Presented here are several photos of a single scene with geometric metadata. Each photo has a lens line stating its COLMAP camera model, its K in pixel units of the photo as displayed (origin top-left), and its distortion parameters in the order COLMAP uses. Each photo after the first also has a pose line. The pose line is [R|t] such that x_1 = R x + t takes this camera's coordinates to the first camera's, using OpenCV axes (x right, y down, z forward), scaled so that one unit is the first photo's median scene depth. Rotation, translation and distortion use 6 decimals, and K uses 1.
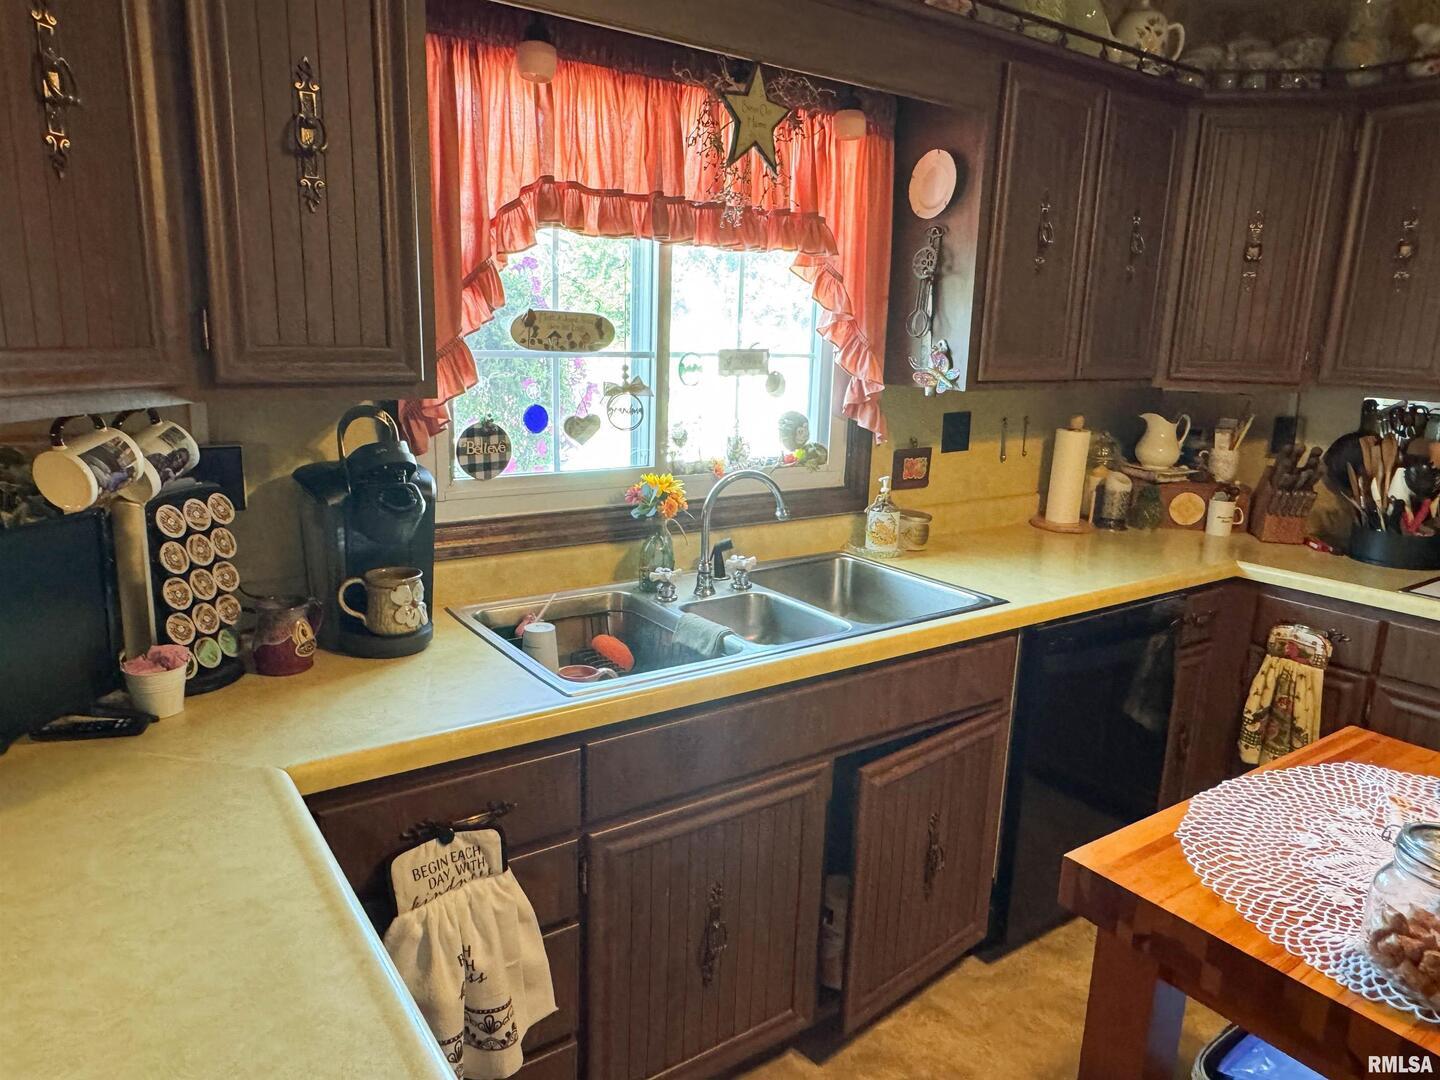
lens RADIAL K [[961.6, 0, 712.6], [0, 961.6, 546.2], [0, 0, 1]] dist [-0.002496, 0.001888]
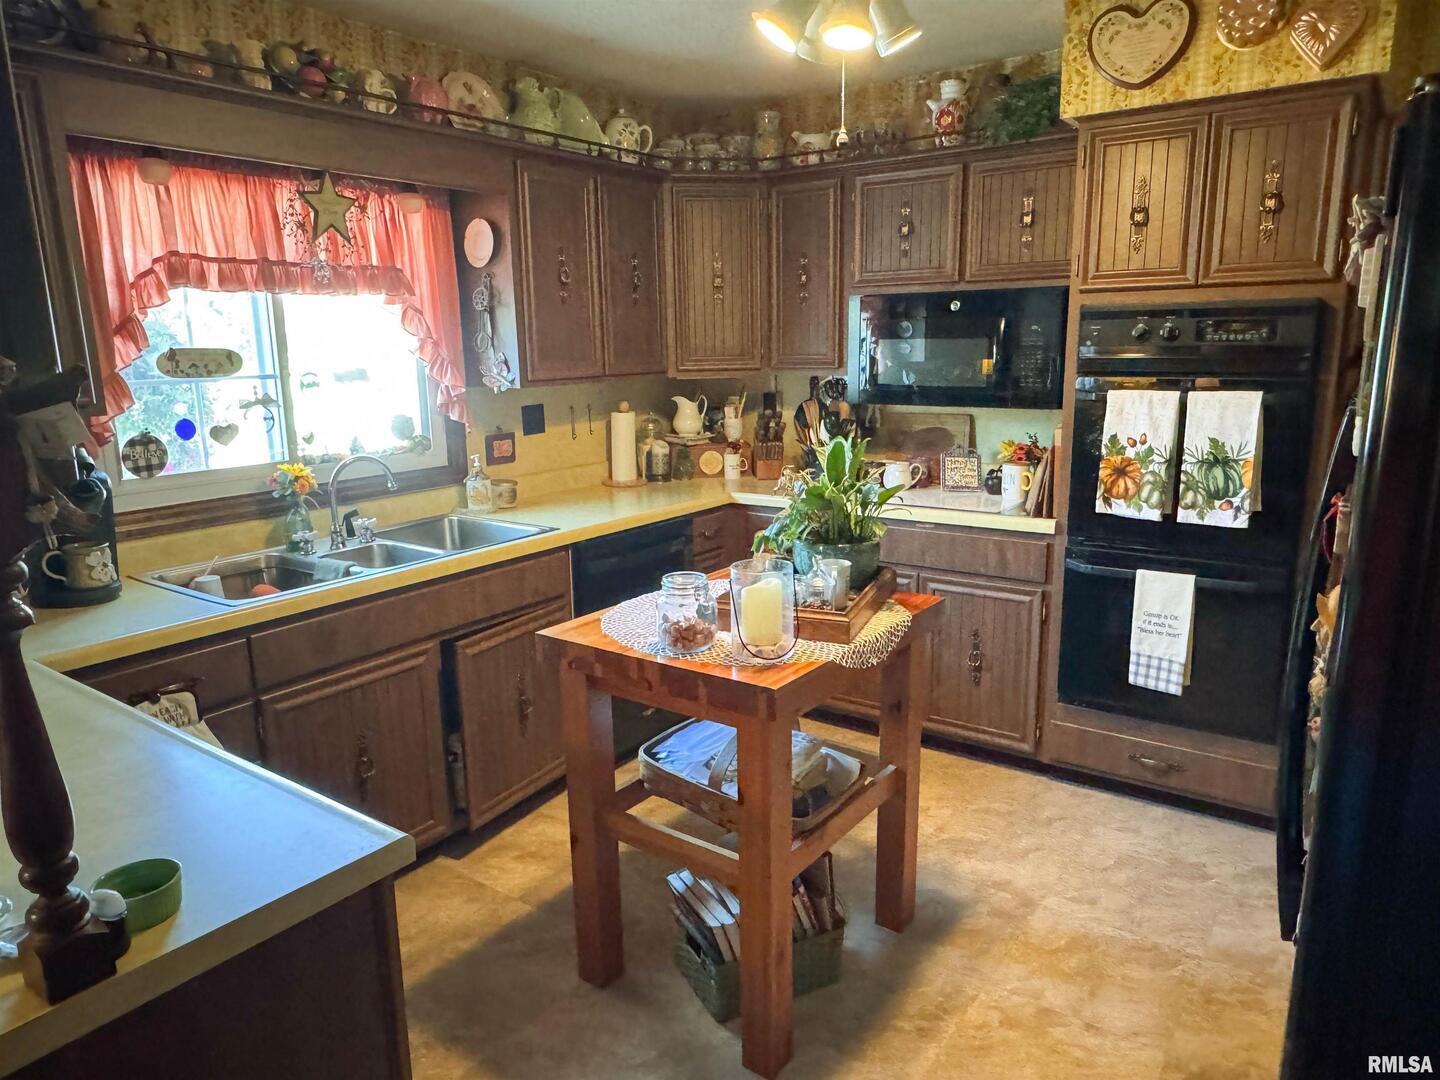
lens RADIAL K [[961.6, 0, 712.6], [0, 961.6, 546.2], [0, 0, 1]] dist [-0.002496, 0.001888]
pose [[0.945224, -0.115168, 0.305430, 0.075569], [0.117901, 0.992979, 0.009550, 0.094712], [-0.304386, 0.026983, 0.952167, -0.452249]]
